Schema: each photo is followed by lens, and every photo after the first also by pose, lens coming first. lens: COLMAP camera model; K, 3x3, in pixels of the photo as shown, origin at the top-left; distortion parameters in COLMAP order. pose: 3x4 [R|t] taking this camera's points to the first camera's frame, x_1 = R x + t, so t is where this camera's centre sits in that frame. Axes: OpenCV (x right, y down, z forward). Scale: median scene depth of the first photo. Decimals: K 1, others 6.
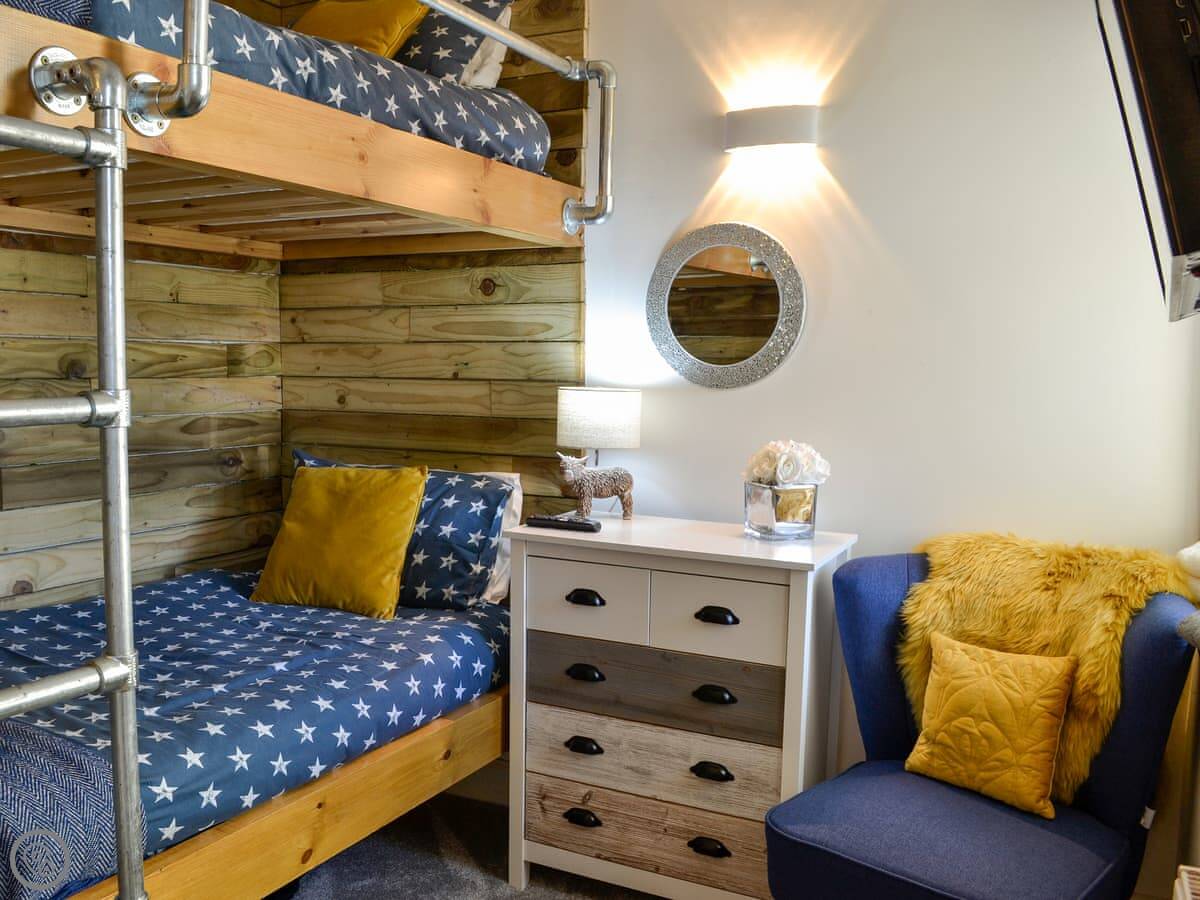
lens RADIAL K [[1028.3, 0, 600.0], [0, 1028.3, 450.0], [0, 0, 1]] dist [0.068115, 0.000036]
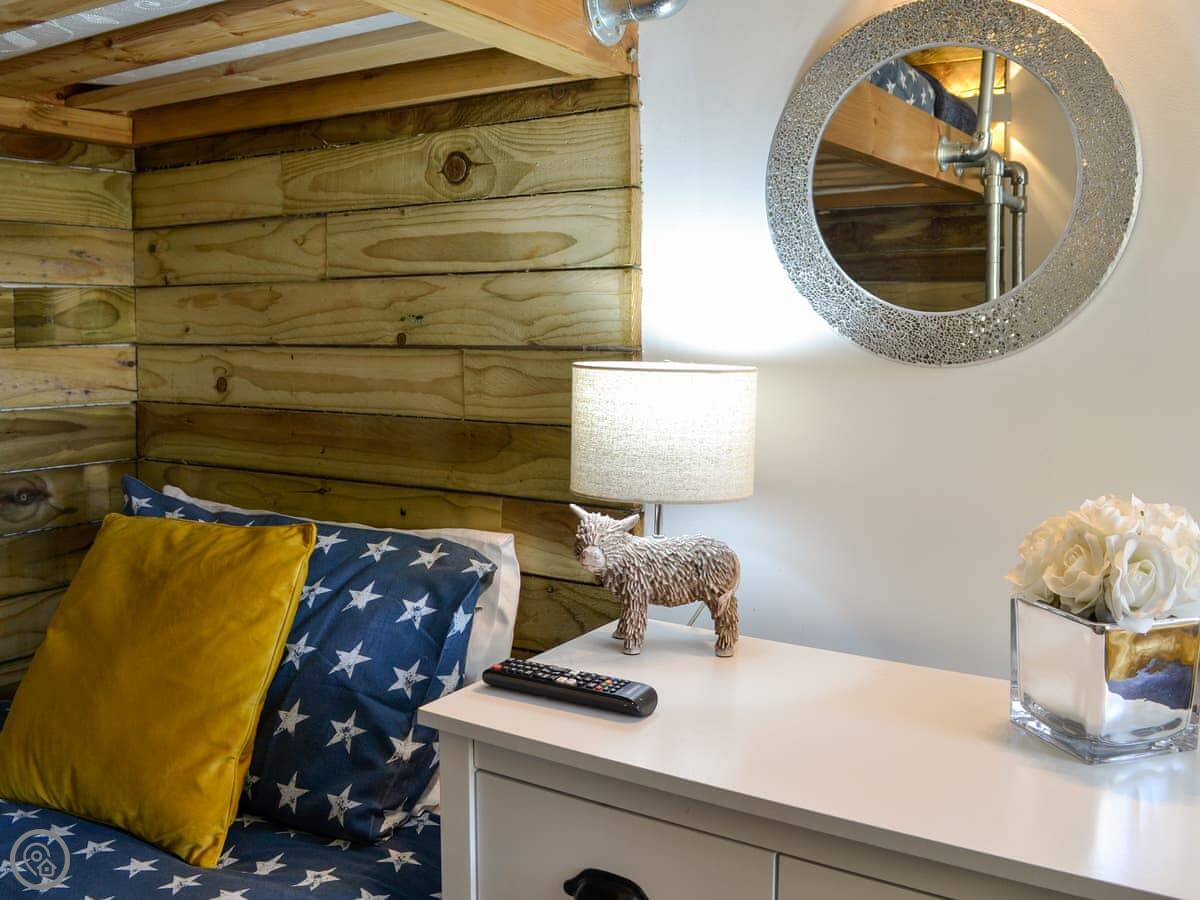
lens RADIAL K [[1116.4, 0, 602.3], [0, 1116.4, 371.7], [0, 0, 1]] dist [-0.054143, -0.000665]
pose [[0.994114, -0.003916, -0.108268, 0.023938], [-0.001091, 0.998934, -0.046150, -0.031116], [0.108333, 0.045996, 0.993050, 0.465945]]
